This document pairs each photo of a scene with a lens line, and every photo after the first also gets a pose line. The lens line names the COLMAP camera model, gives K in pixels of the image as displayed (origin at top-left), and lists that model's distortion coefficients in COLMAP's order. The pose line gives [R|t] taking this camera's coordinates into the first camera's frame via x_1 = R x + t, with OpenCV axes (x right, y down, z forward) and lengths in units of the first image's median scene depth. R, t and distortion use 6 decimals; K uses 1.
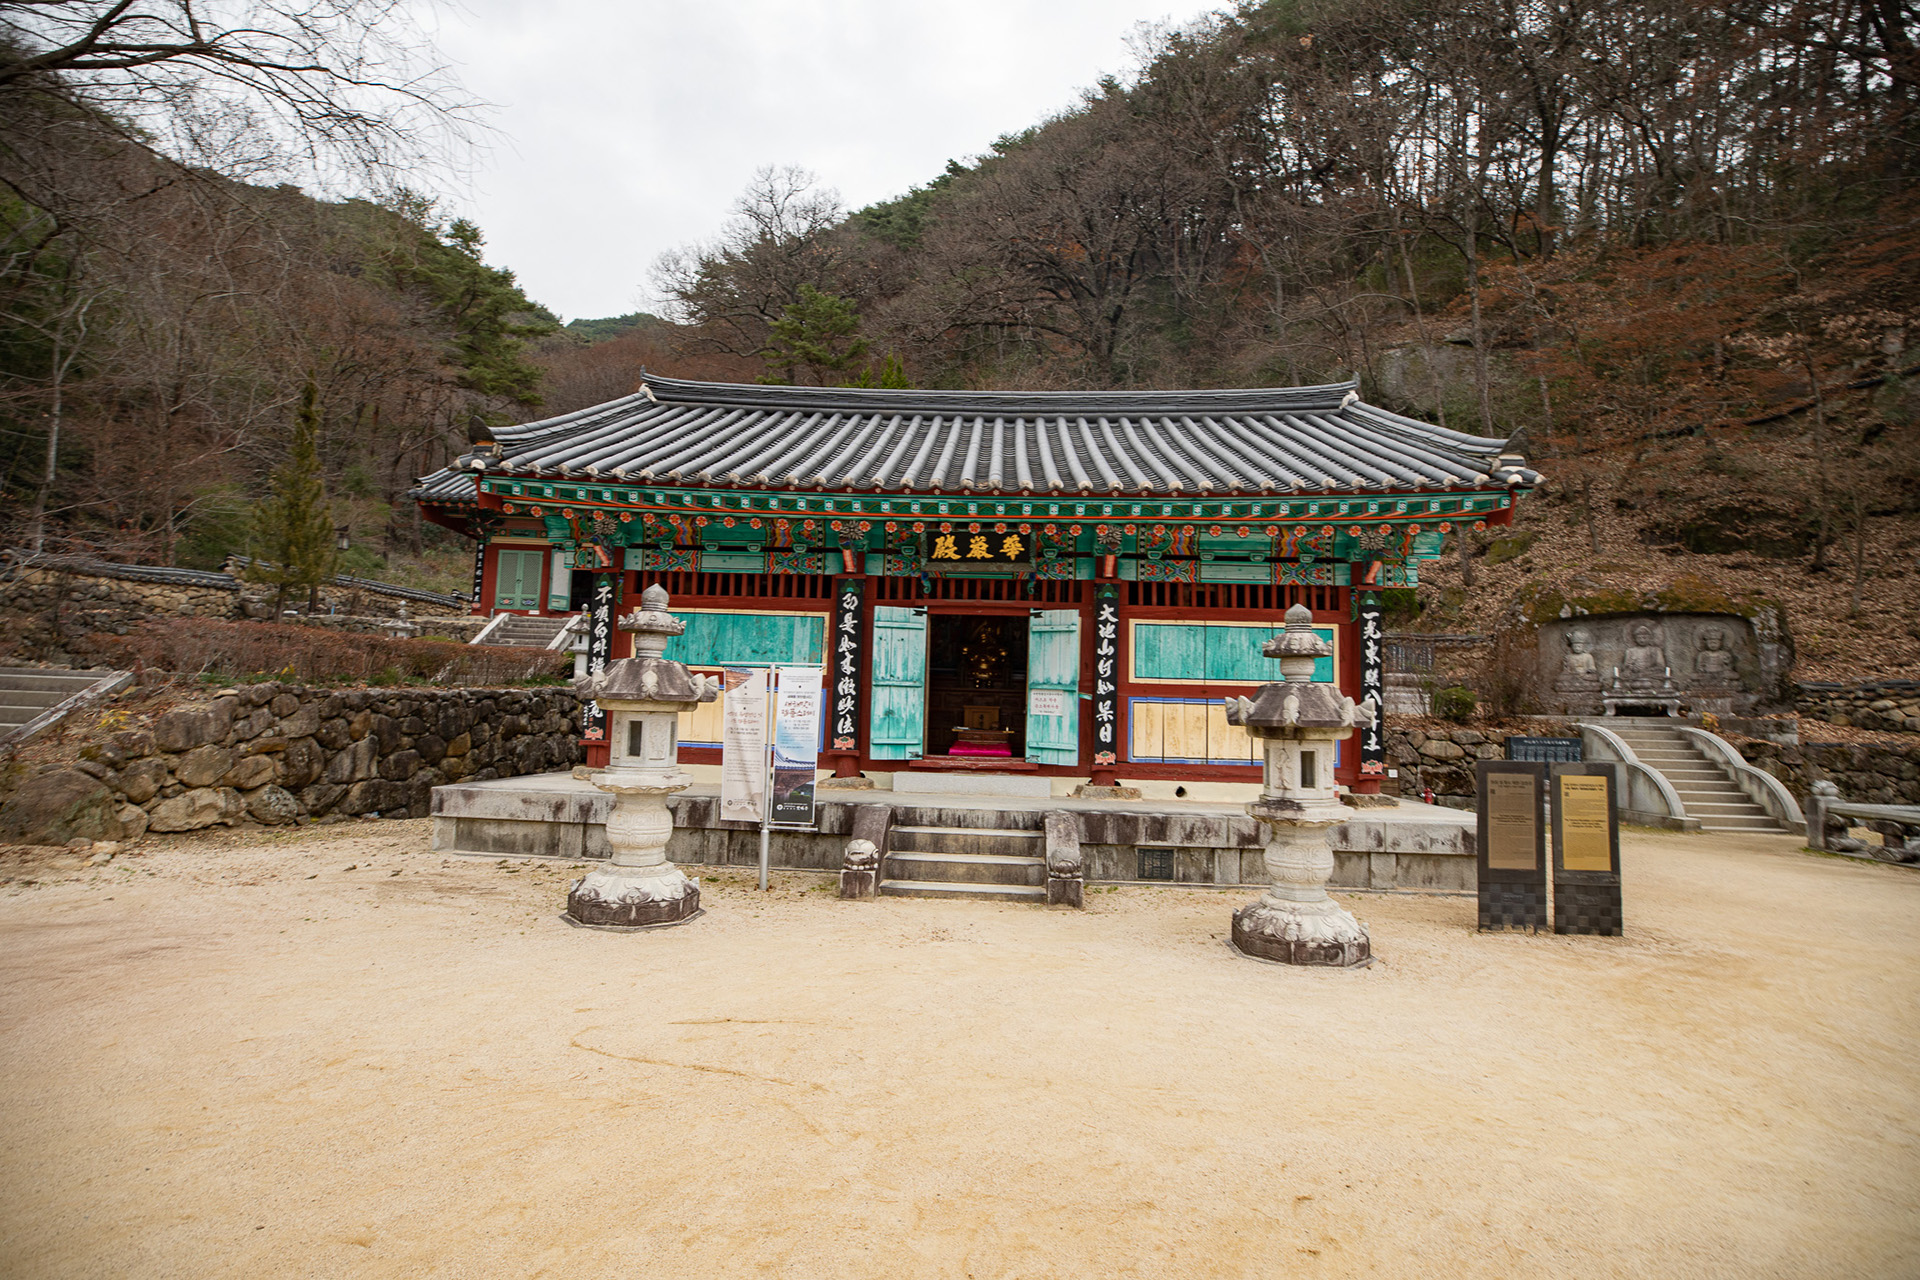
lens RADIAL K [[896.5, 0, 960.0], [0, 896.5, 640.0], [0, 0, 1]] dist [-0.000561, 0.000134]
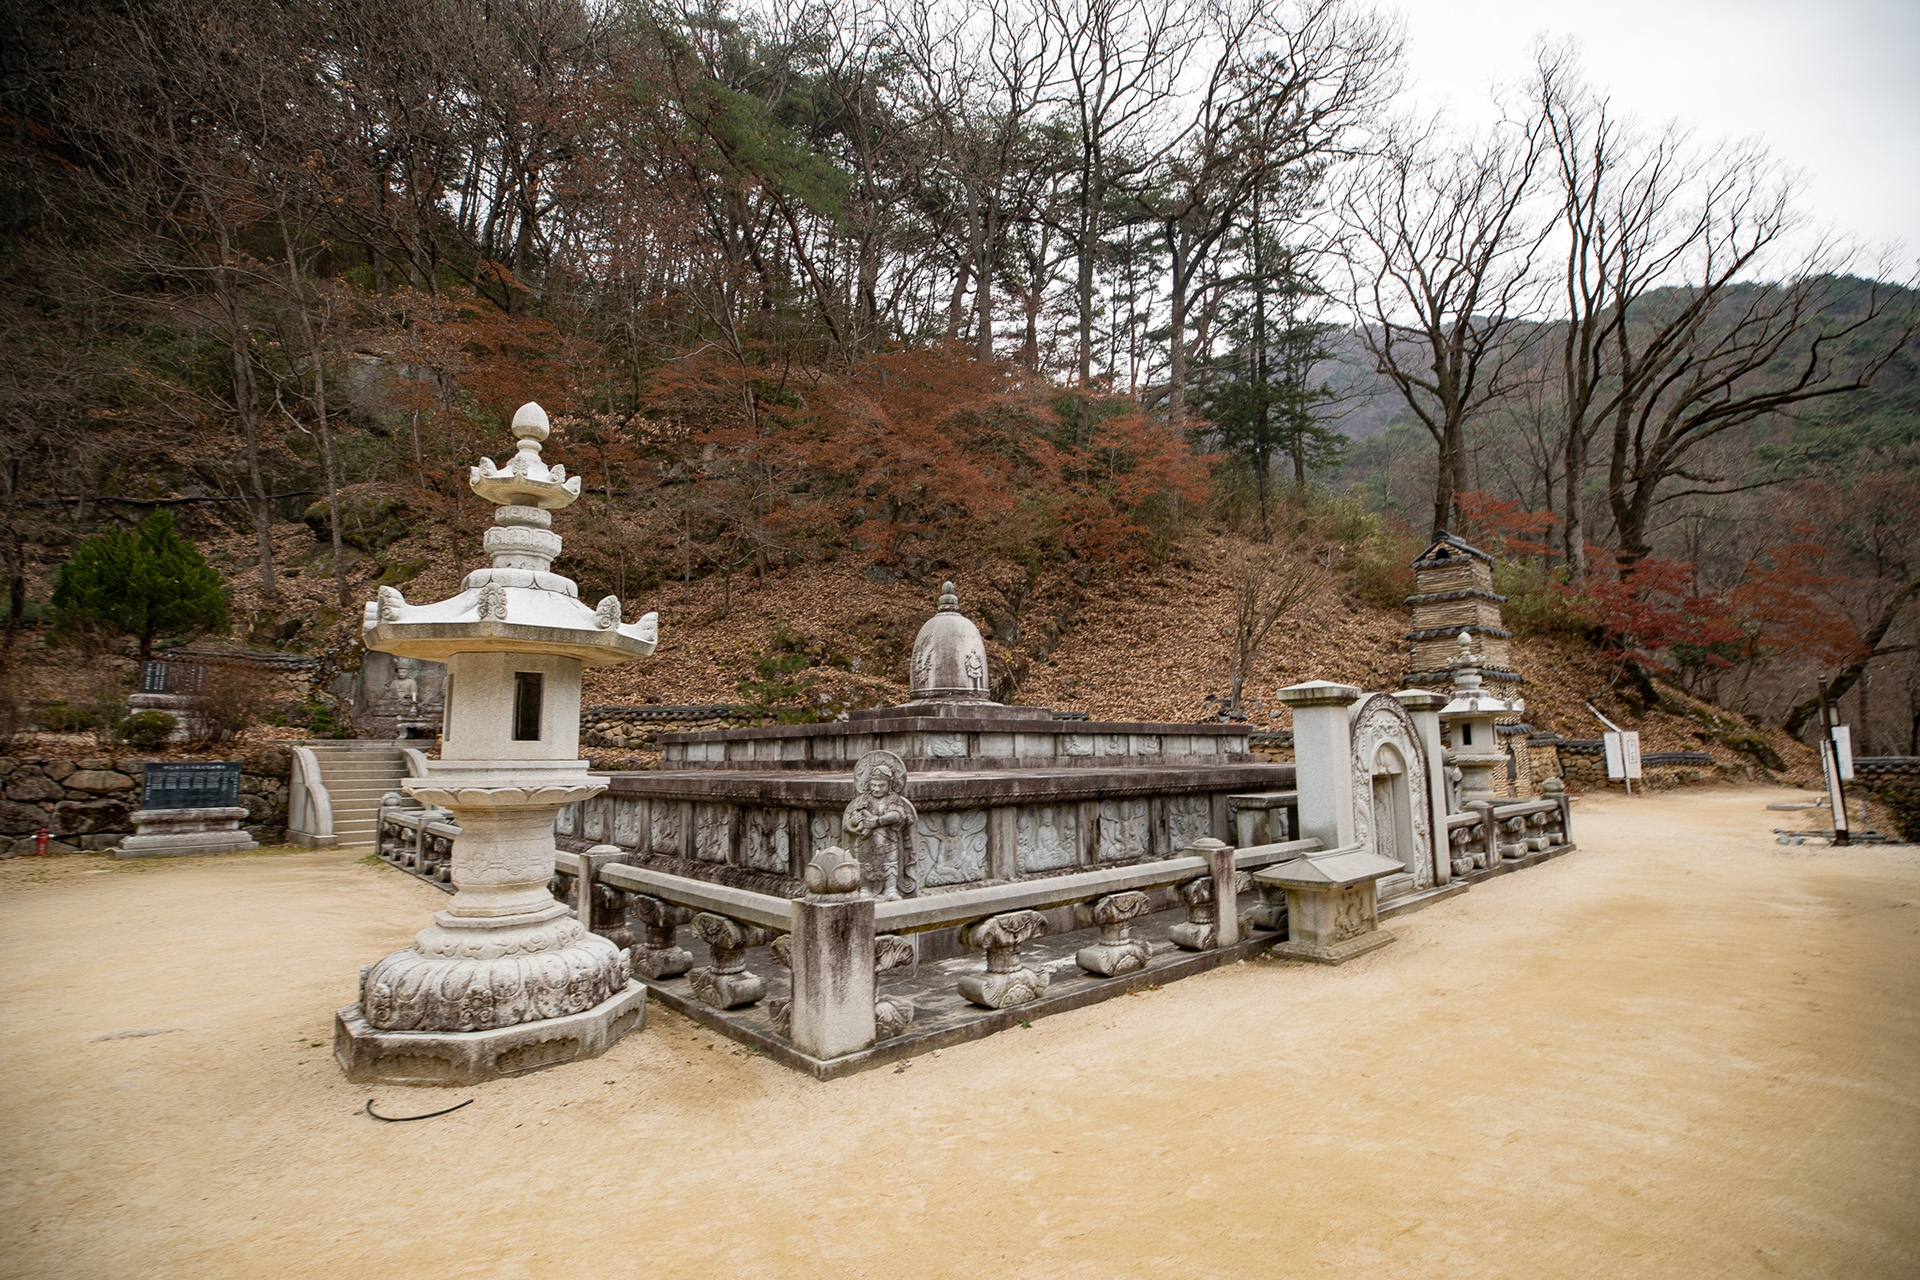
lens RADIAL K [[896.5, 0, 960.0], [0, 896.5, 640.0], [0, 0, 1]] dist [-0.000561, 0.000134]
pose [[0.662840, 0.067323, 0.745729, 0.433176], [-0.040277, 0.997714, -0.054272, 0.000832], [-0.747677, 0.005938, 0.664036, -0.190171]]
